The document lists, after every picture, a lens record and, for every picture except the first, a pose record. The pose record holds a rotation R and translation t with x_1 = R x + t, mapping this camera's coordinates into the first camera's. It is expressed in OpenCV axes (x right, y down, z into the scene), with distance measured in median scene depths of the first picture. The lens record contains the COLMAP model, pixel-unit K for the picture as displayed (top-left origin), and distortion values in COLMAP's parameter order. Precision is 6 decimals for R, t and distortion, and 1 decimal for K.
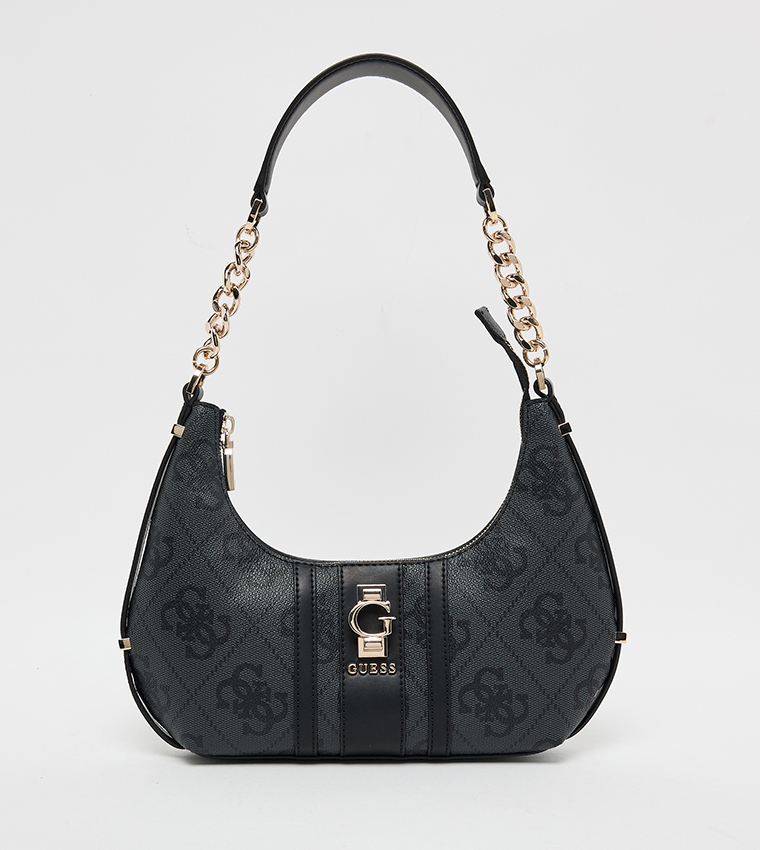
lens RADIAL K [[2758.9, 0, 380.0], [0, 2758.9, 425.0], [0, 0, 1]] dist [-0.056699, 0.492014]
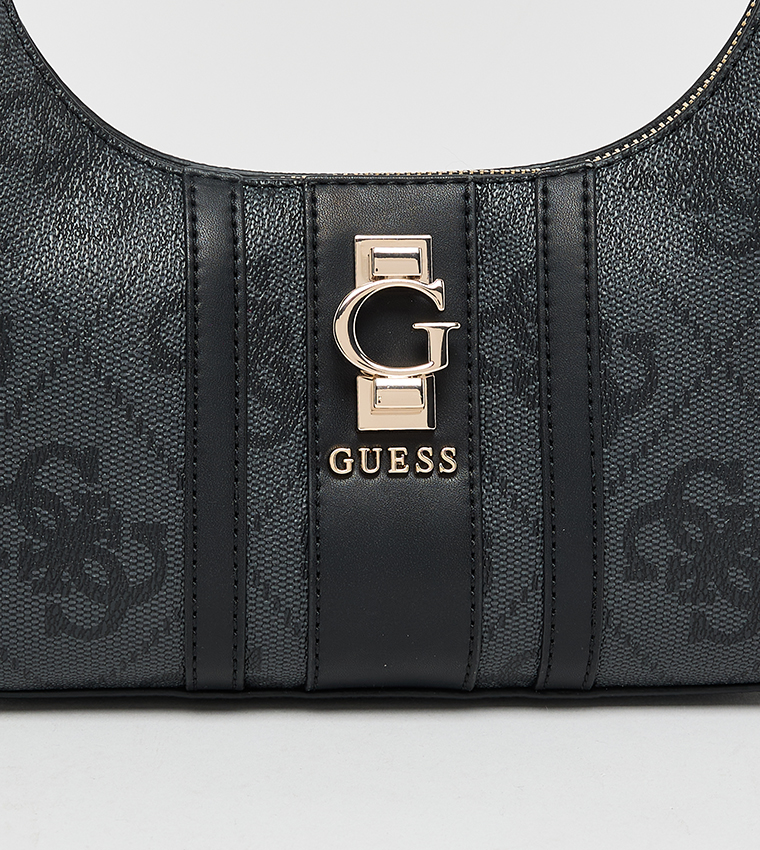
lens RADIAL K [[2758.9, 0, 380.0], [0, 2758.9, 425.0], [0, 0, 1]] dist [-0.056699, 0.492014]
pose [[0.998155, 0.006604, 0.060361, -0.027238], [-0.011946, 0.995998, 0.088572, 0.050443], [-0.059535, -0.089130, 0.994239, 0.628747]]
